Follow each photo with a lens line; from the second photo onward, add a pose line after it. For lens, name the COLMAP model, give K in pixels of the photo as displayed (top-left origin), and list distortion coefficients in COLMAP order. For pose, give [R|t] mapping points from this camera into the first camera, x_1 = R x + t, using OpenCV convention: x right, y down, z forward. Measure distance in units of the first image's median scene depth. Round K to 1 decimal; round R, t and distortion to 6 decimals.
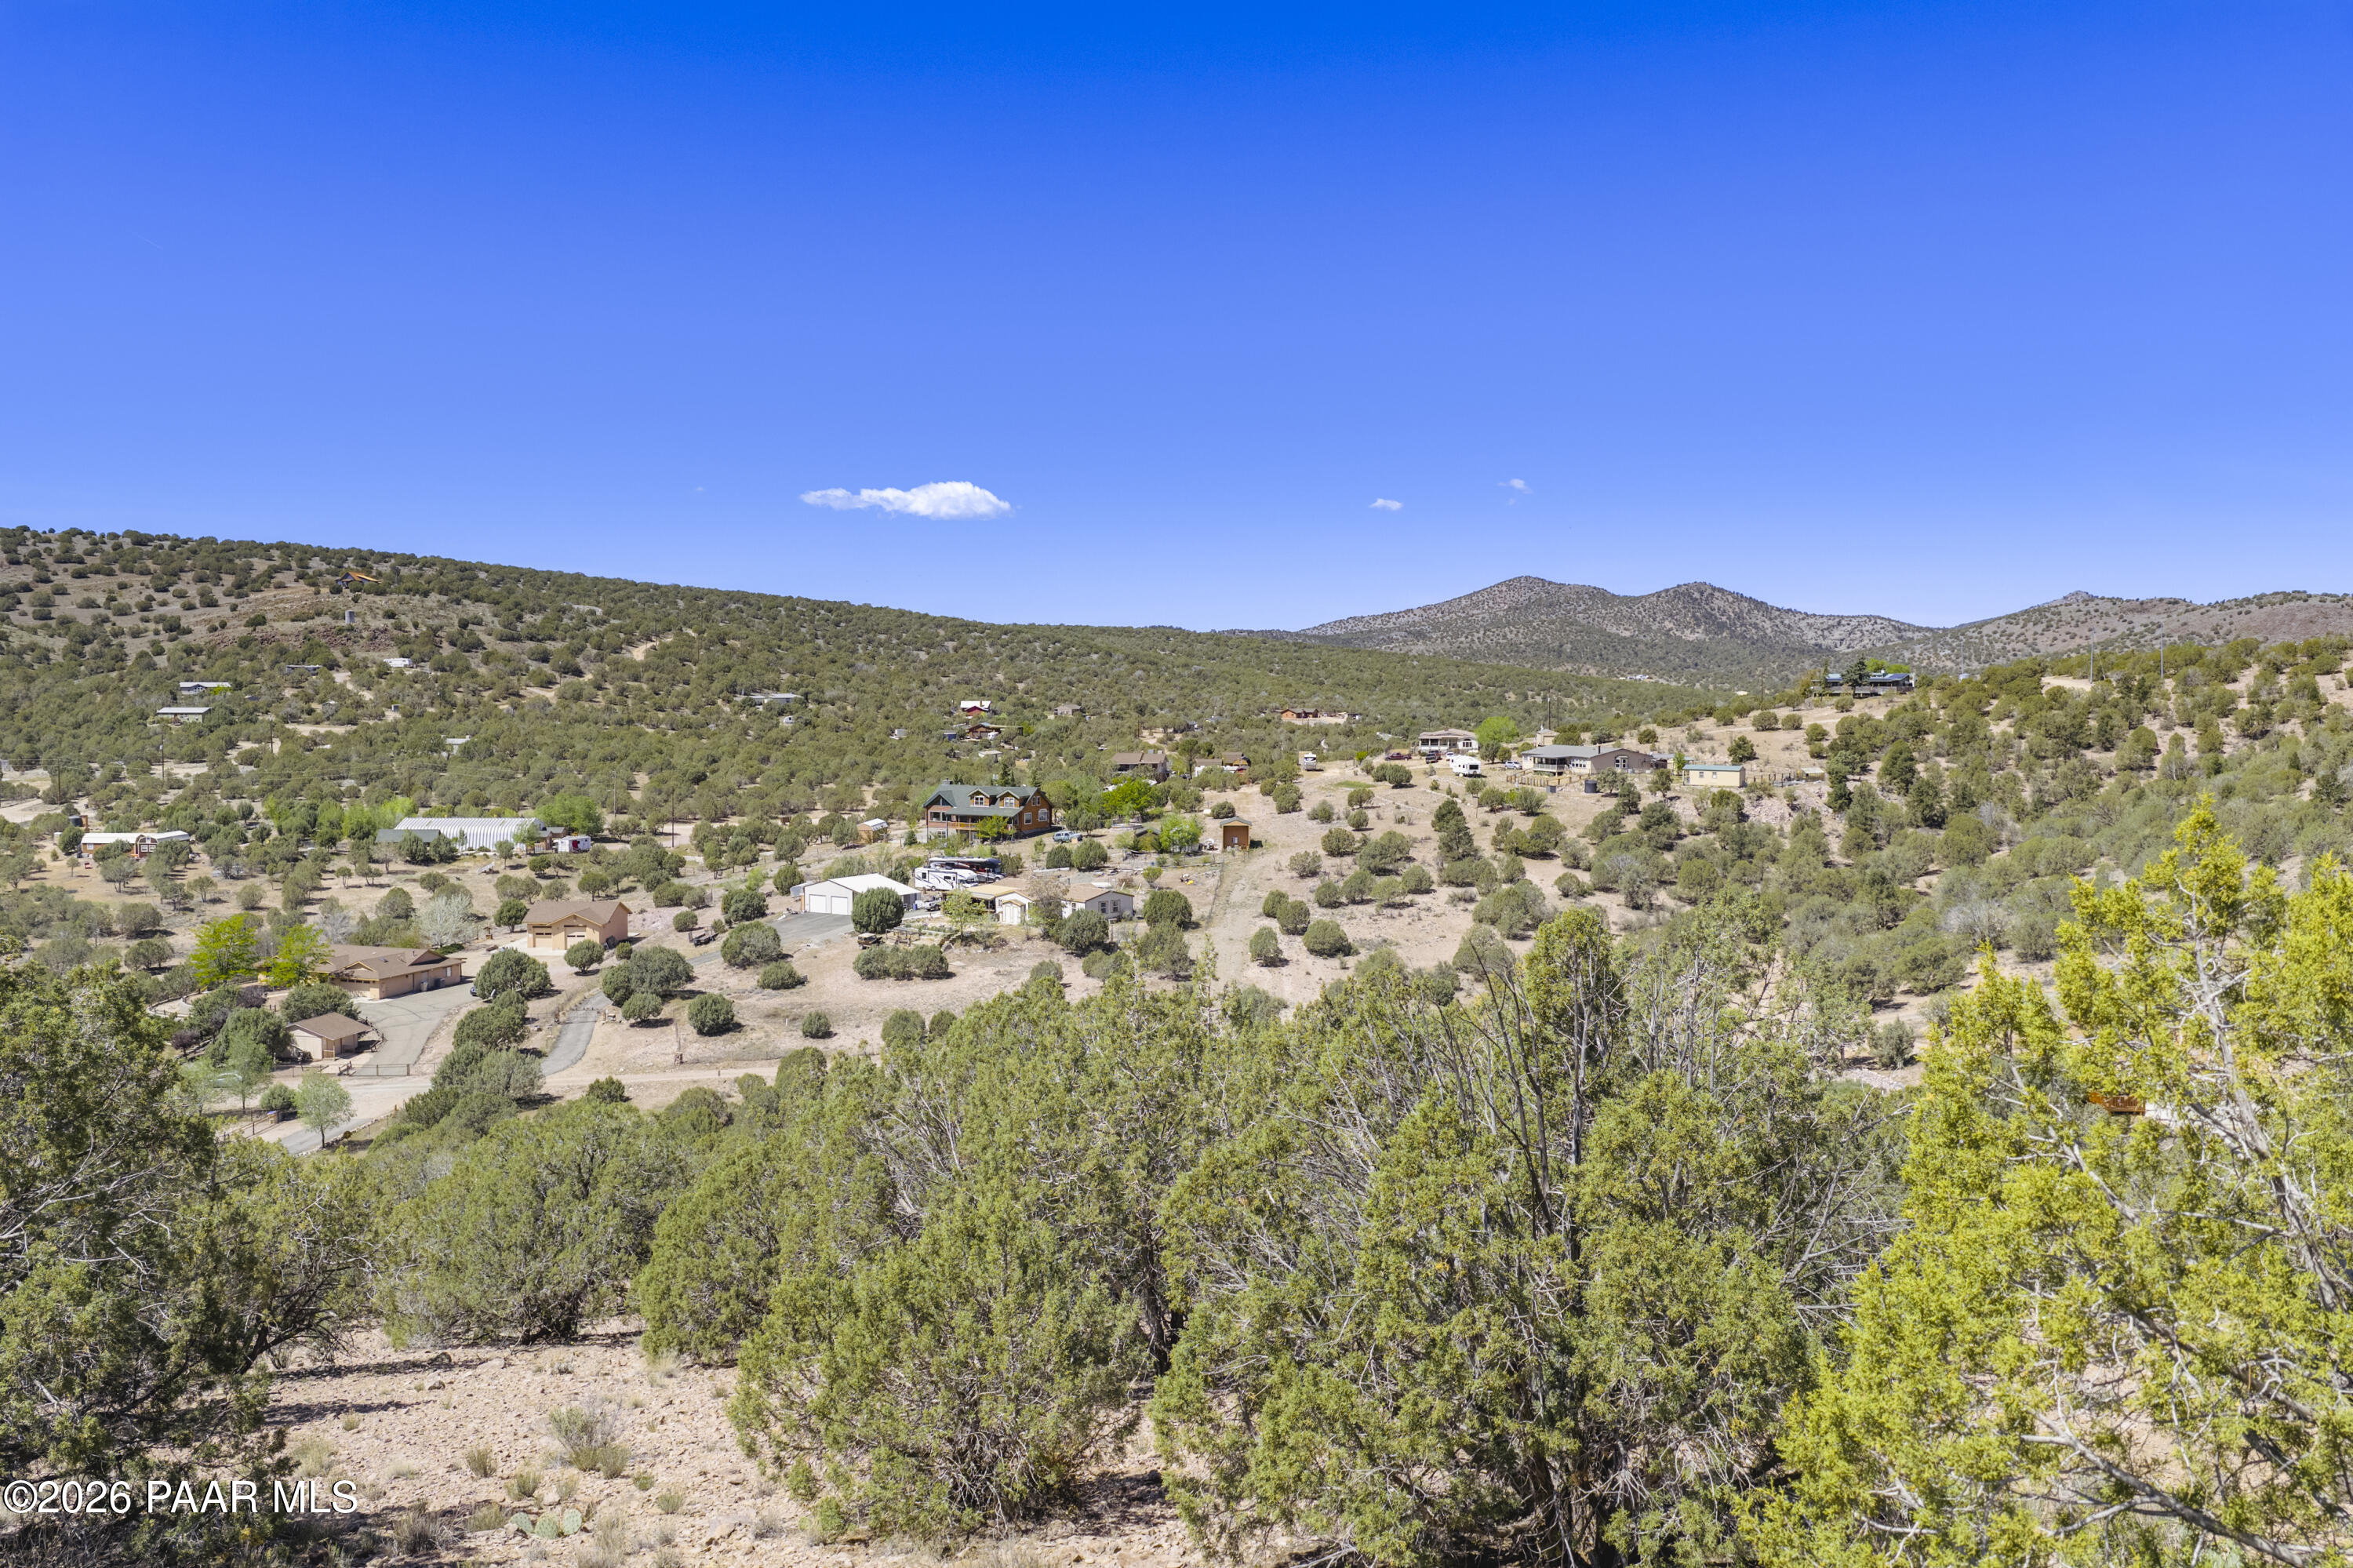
lens RADIAL K [[1943.2, 0, 1178.3], [0, 1943.2, 777.9], [0, 0, 1]] dist [0.019245, -0.039791]
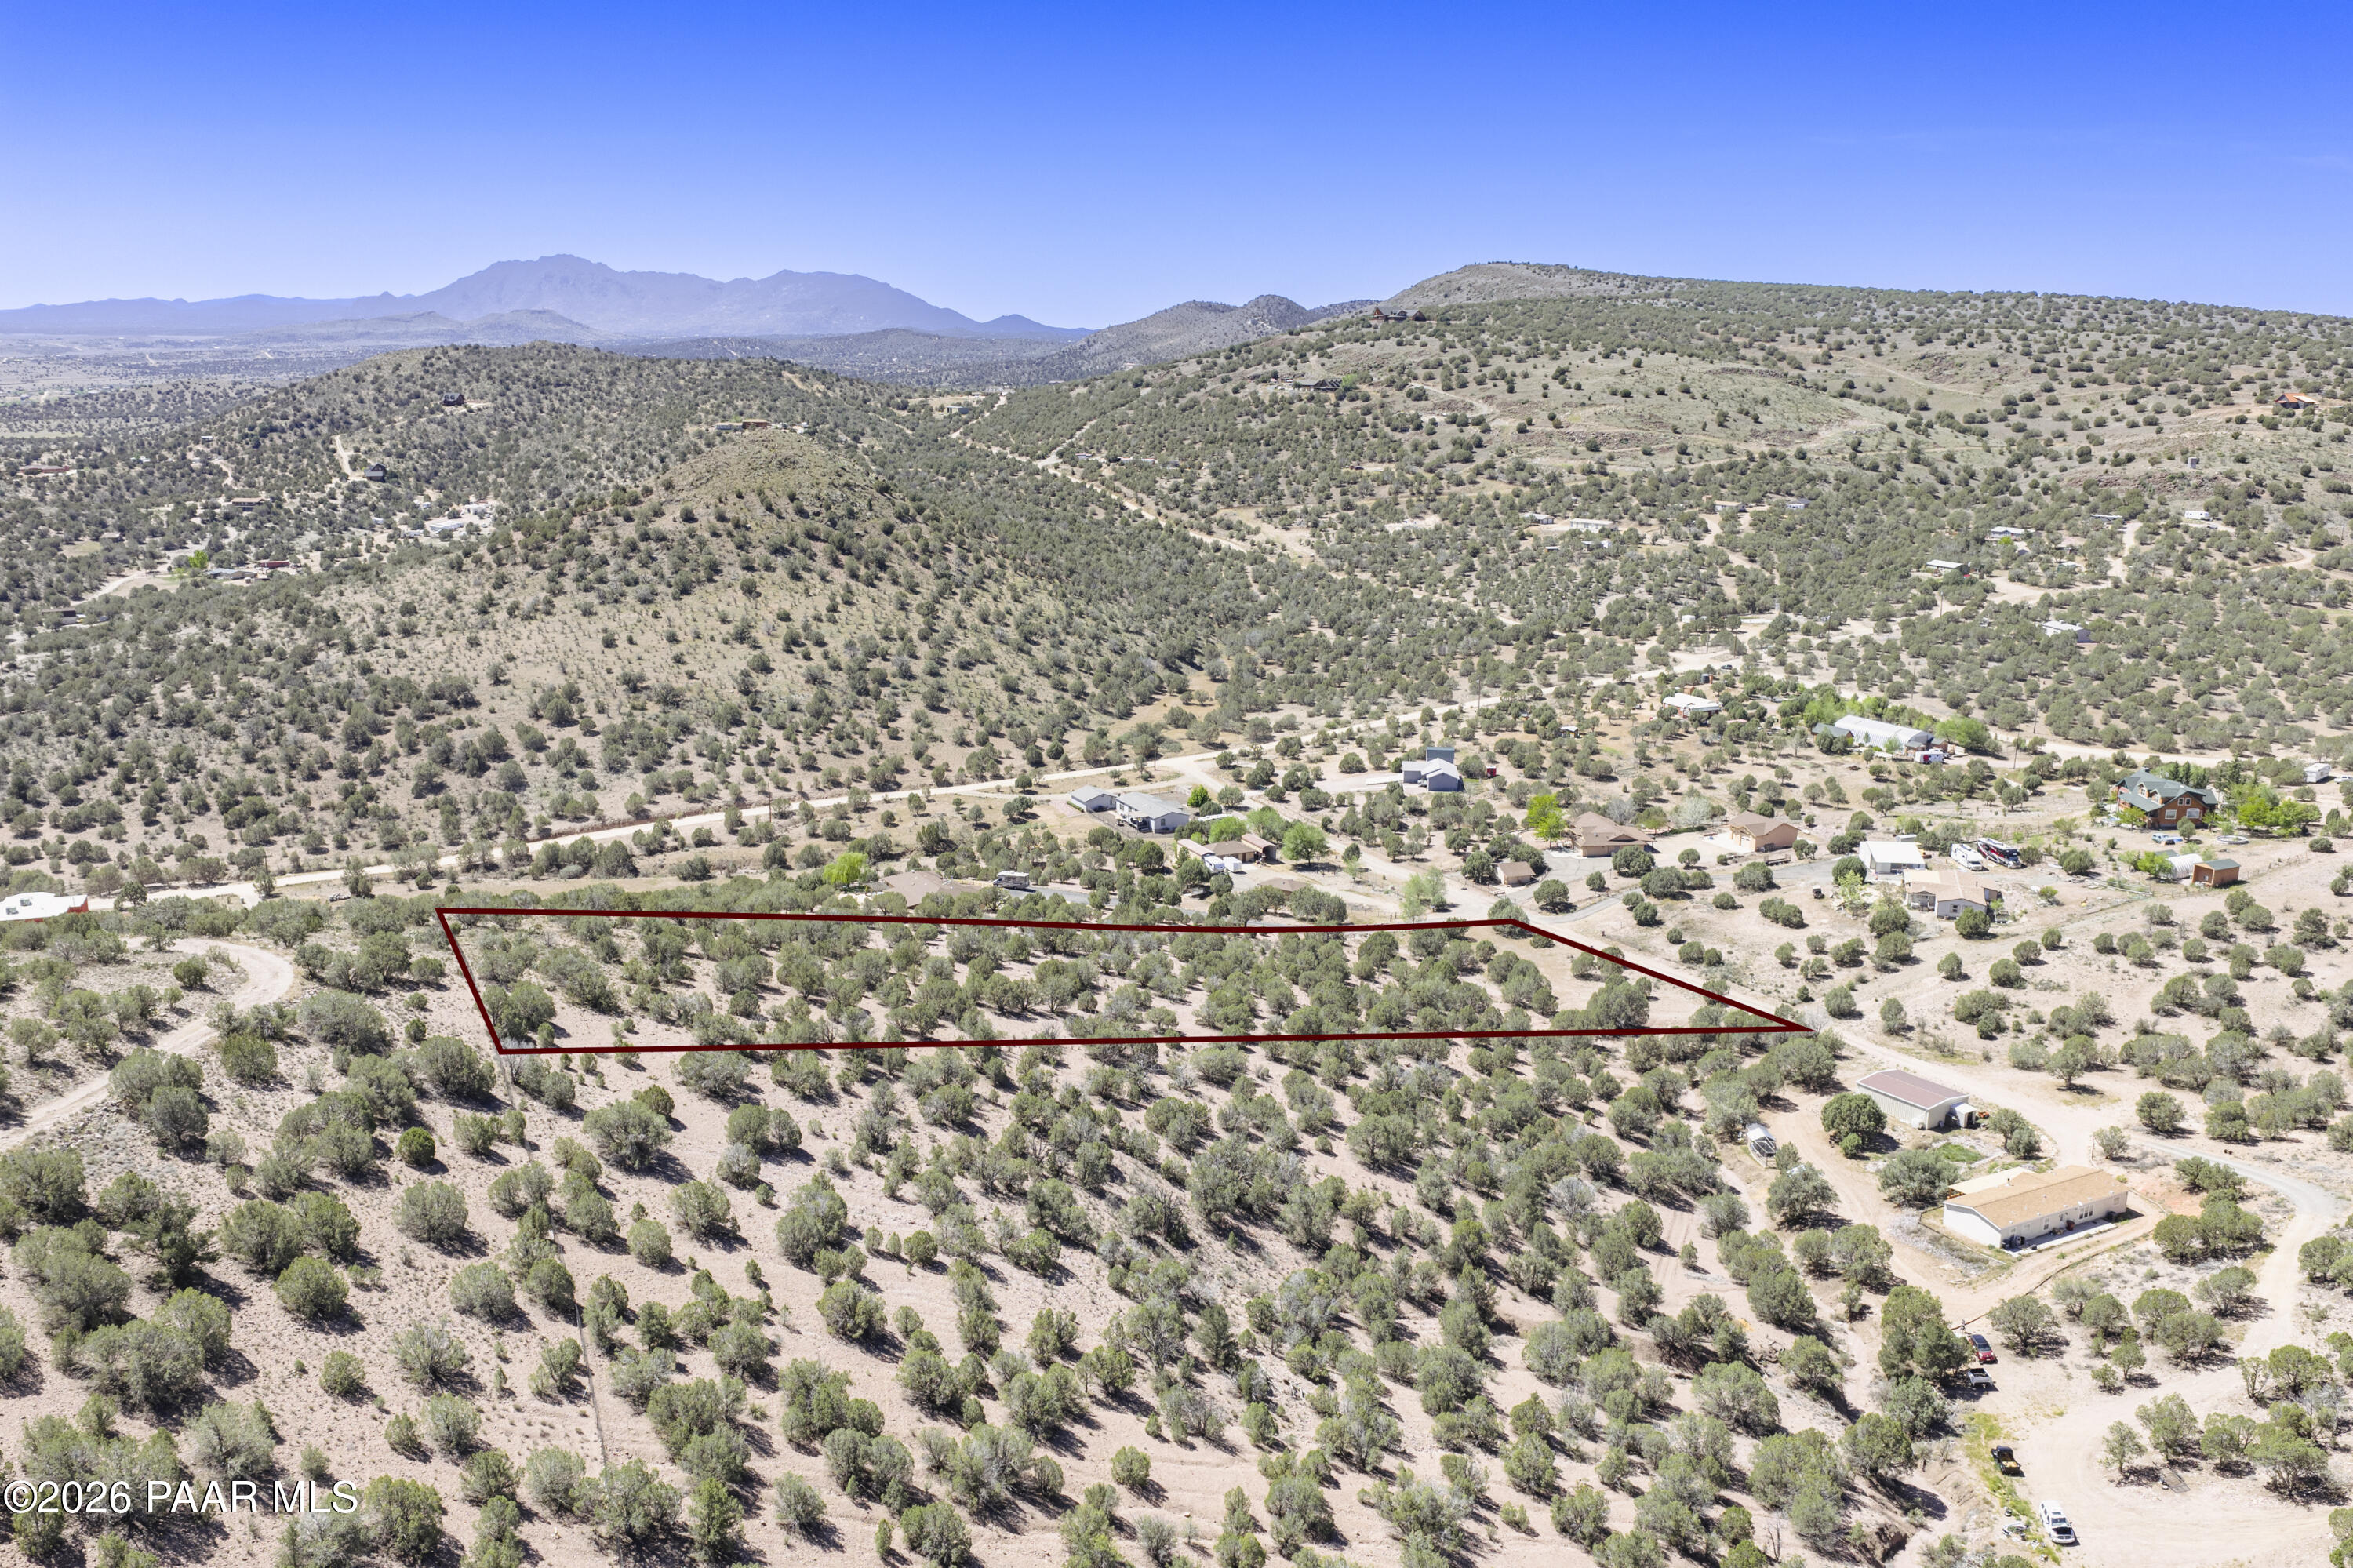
lens RADIAL K [[1943.2, 0, 1176.1], [0, 1943.2, 788.3], [0, 0, 1]] dist [0.019245, -0.039791]
pose [[0.473663, 0.203911, -0.856775, 0.674958], [-0.055896, 0.977826, 0.201819, -0.207790], [0.878930, -0.047704, 0.474558, -0.142600]]
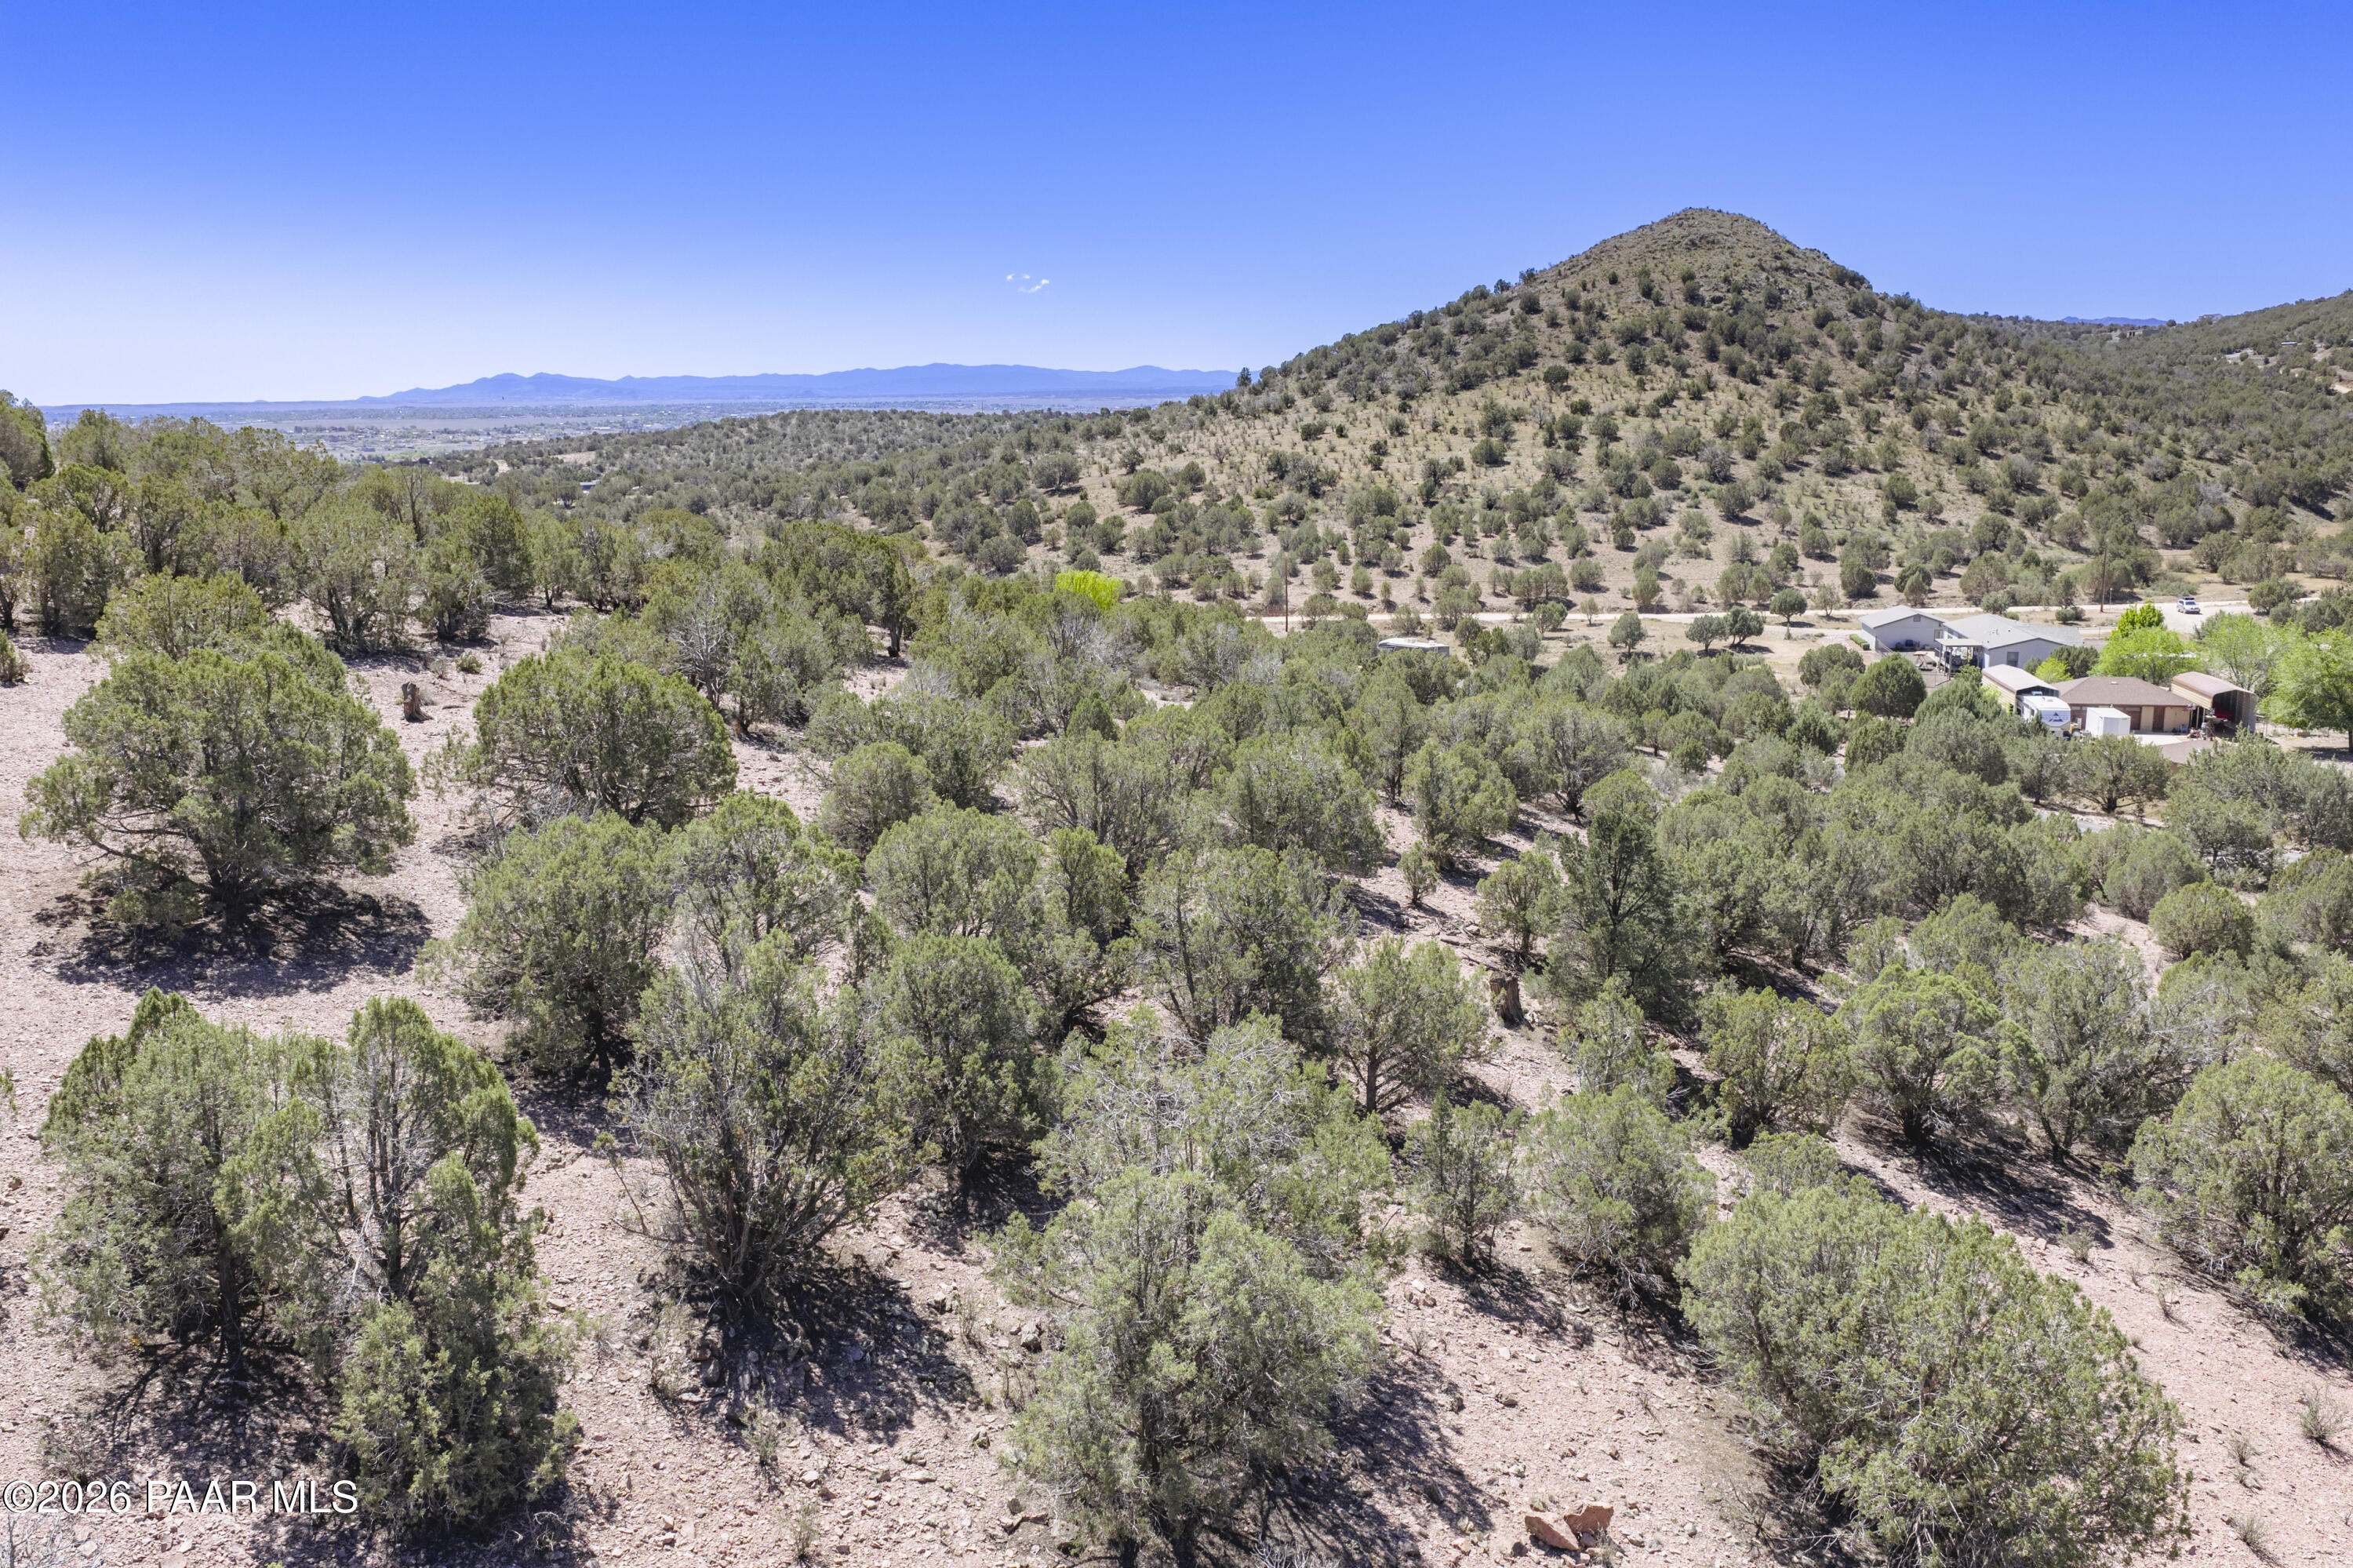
lens RADIAL K [[1943.2, 0, 1178.1], [0, 1943.2, 783.1], [0, 0, 1]] dist [0.019245, -0.039791]
pose [[-0.122356, 0.193016, -0.973537, 0.099296], [-0.045293, 0.978799, 0.199752, 0.029454], [0.991452, 0.068536, -0.111019, 0.329299]]
